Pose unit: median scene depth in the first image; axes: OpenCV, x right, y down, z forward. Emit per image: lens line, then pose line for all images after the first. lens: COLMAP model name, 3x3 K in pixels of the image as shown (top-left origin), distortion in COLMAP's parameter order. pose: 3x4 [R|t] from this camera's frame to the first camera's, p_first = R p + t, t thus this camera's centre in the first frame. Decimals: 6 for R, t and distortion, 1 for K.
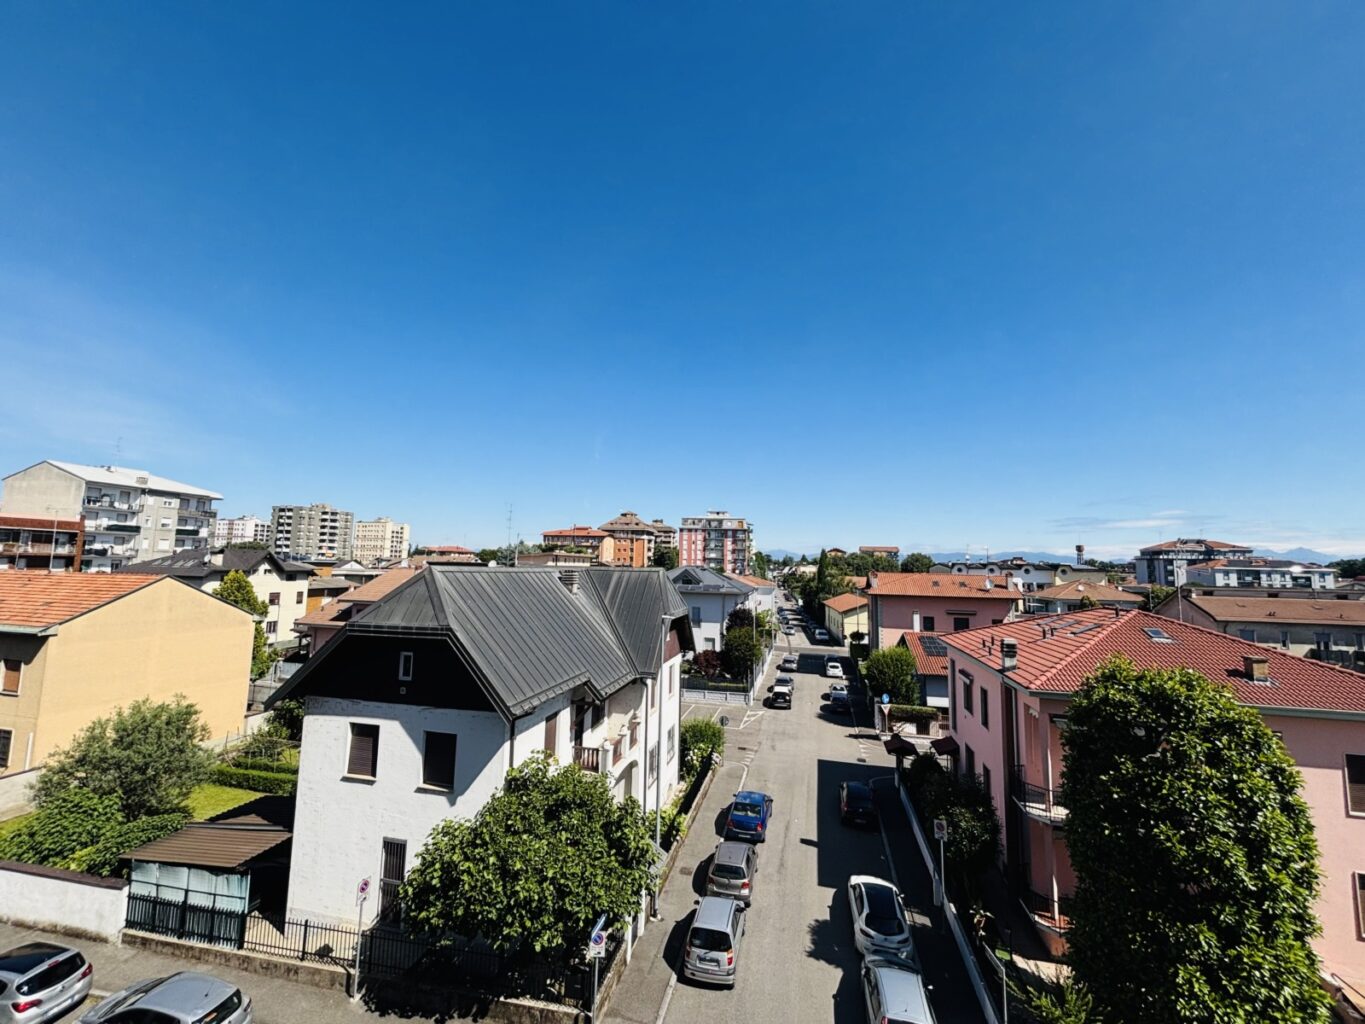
lens RADIAL K [[547.0, 0, 683.0], [0, 547.0, 509.6], [0, 0, 1]] dist [0.000034, -0.000186]
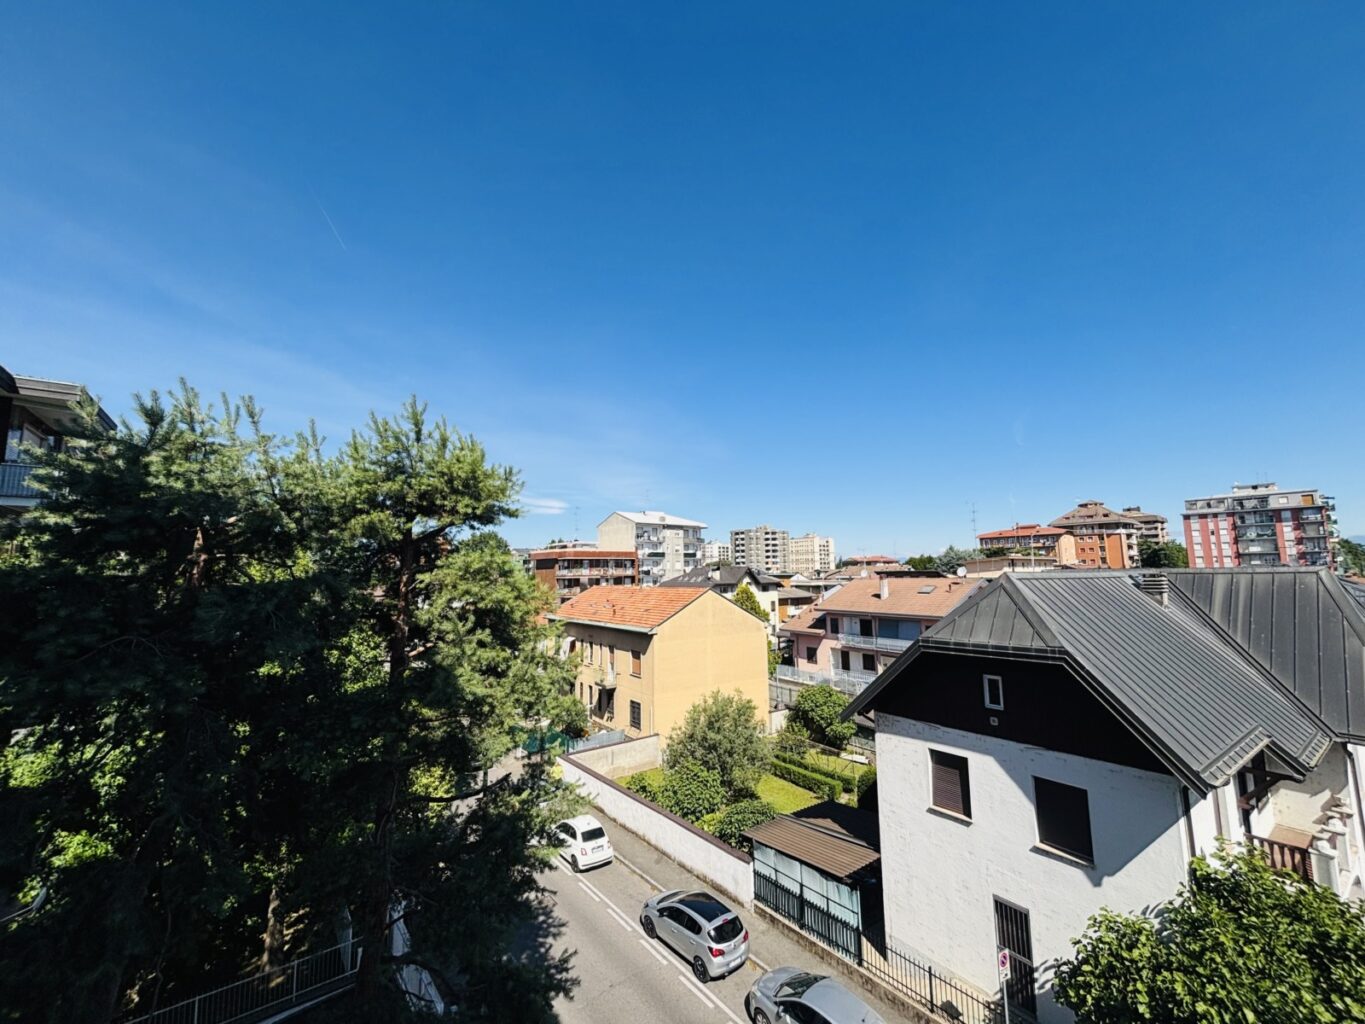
lens RADIAL K [[547.0, 0, 683.0], [0, 547.0, 509.6], [0, 0, 1]] dist [0.000034, -0.000186]
pose [[0.750465, -0.108424, -0.651955, -0.192013], [0.097617, 0.993817, -0.052912, 0.003084], [0.653661, -0.023933, 0.756409, 0.038390]]
